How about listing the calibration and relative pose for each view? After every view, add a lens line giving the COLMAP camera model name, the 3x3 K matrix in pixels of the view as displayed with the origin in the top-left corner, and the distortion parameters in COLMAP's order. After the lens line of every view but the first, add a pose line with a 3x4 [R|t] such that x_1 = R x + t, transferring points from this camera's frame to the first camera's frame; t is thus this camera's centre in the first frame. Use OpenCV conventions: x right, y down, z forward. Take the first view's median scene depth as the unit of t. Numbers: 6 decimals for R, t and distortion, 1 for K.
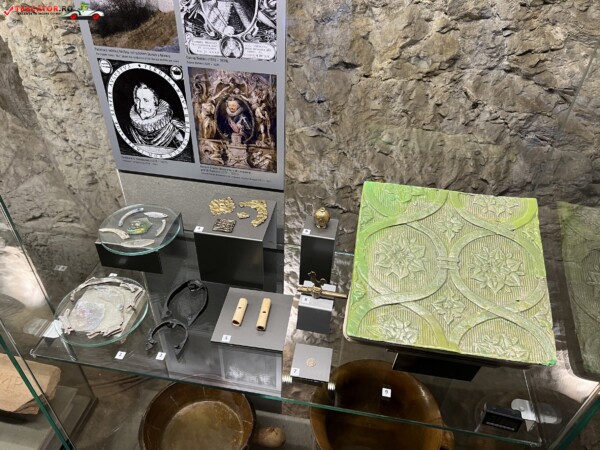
lens RADIAL K [[457.6, 0, 299.8], [0, 457.6, 224.1], [0, 0, 1]] dist [-0.004882, -0.006235]
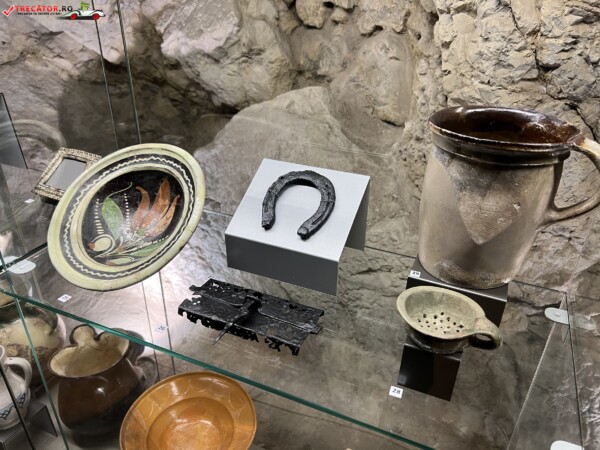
lens RADIAL K [[457.6, 0, 299.3], [0, 457.6, 226.2], [0, 0, 1]] dist [-0.004882, -0.006235]
pose [[0.961914, 0.110102, -0.250197, -0.534083], [-0.154938, 0.973672, -0.167204, 0.066641], [0.225201, 0.199601, 0.953648, 0.200854]]
